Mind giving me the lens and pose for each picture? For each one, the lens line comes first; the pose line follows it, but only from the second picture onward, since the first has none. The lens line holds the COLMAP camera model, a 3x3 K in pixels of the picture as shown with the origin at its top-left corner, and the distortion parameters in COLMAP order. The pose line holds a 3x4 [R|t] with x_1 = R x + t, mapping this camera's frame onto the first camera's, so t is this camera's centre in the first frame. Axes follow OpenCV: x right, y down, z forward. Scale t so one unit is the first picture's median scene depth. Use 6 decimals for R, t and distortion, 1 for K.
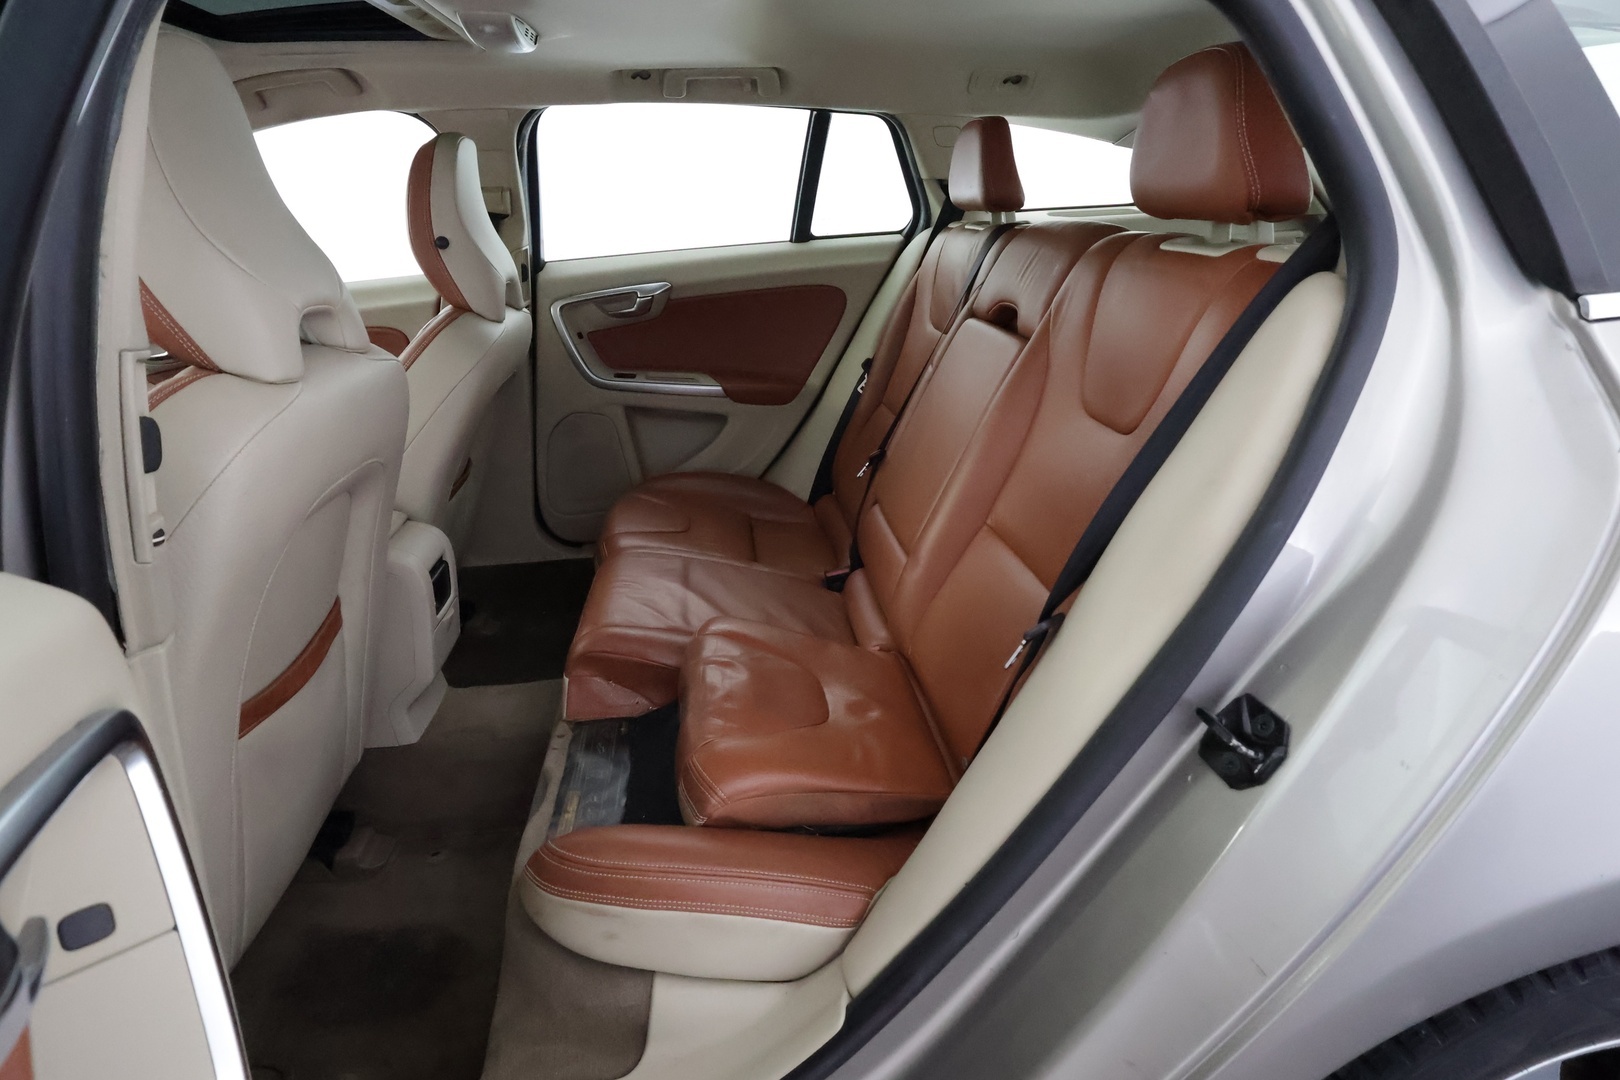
lens RADIAL K [[899.9, 0, 809.3], [0, 899.9, 546.2], [0, 0, 1]] dist [-0.000725, 0.000775]
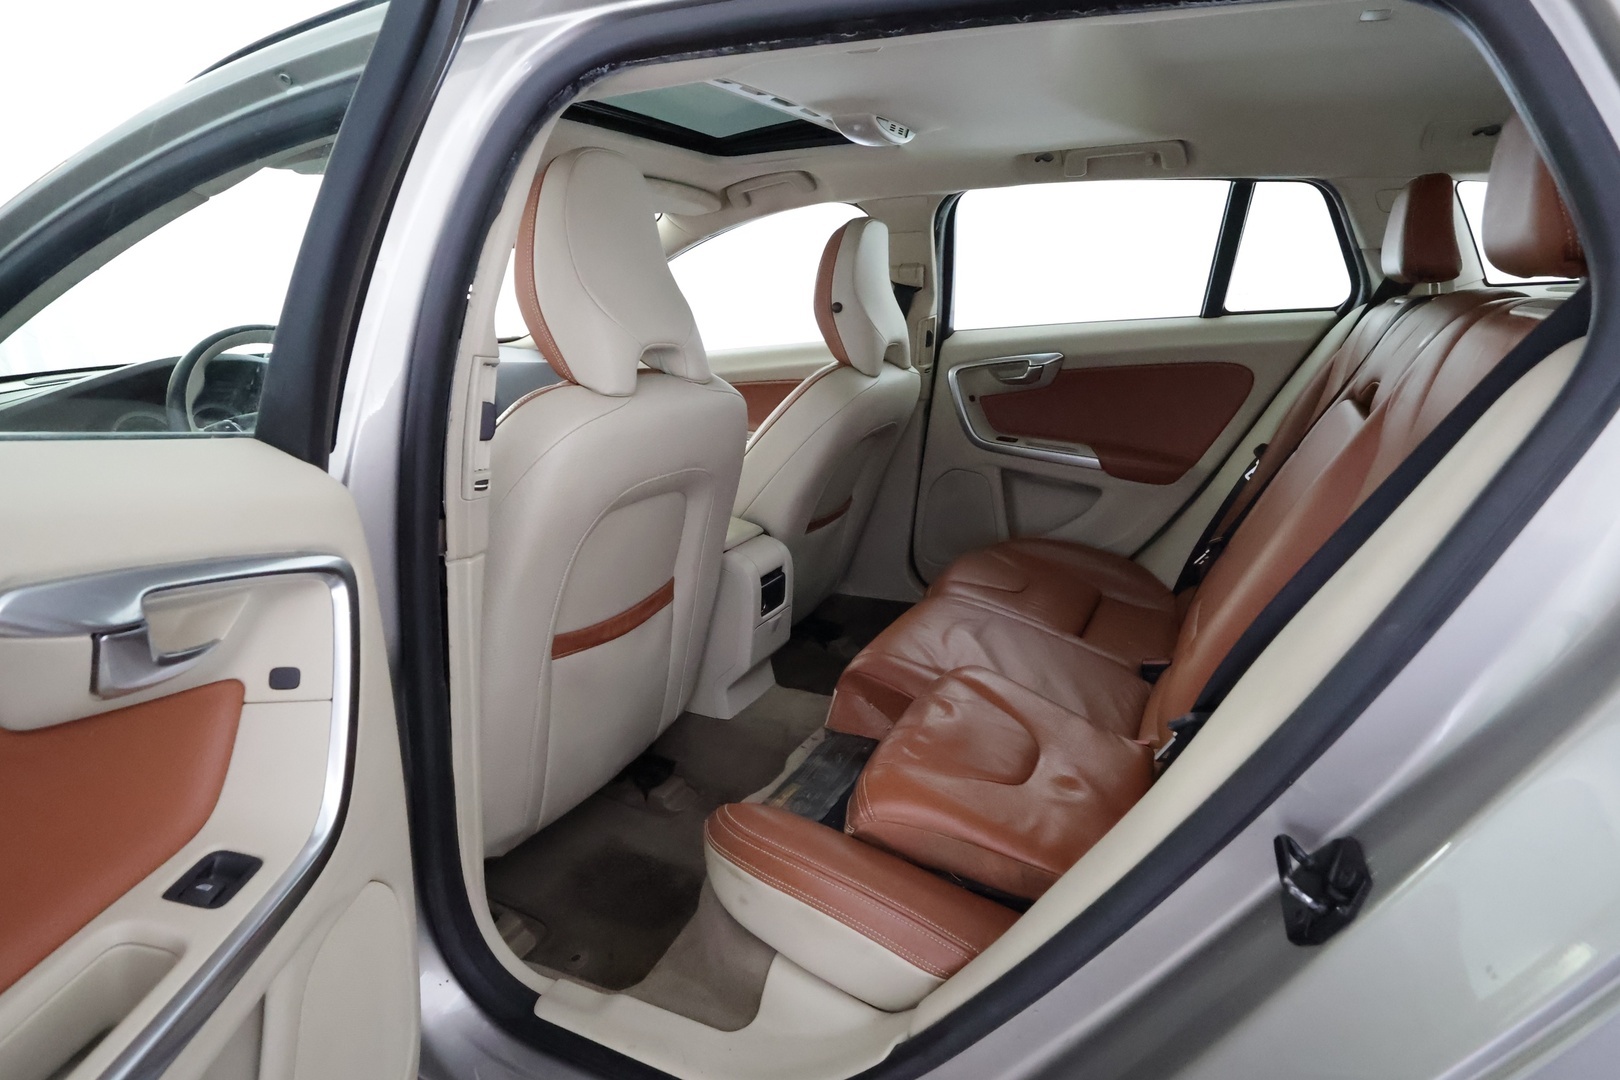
lens RADIAL K [[899.9, 0, 809.3], [0, 899.9, 546.2], [0, 0, 1]] dist [-0.000725, 0.000775]
pose [[0.841762, 0.149631, -0.518698, 0.182066], [-0.194833, 0.980267, -0.033401, 0.012060], [0.503465, 0.129176, 0.854305, 0.015458]]
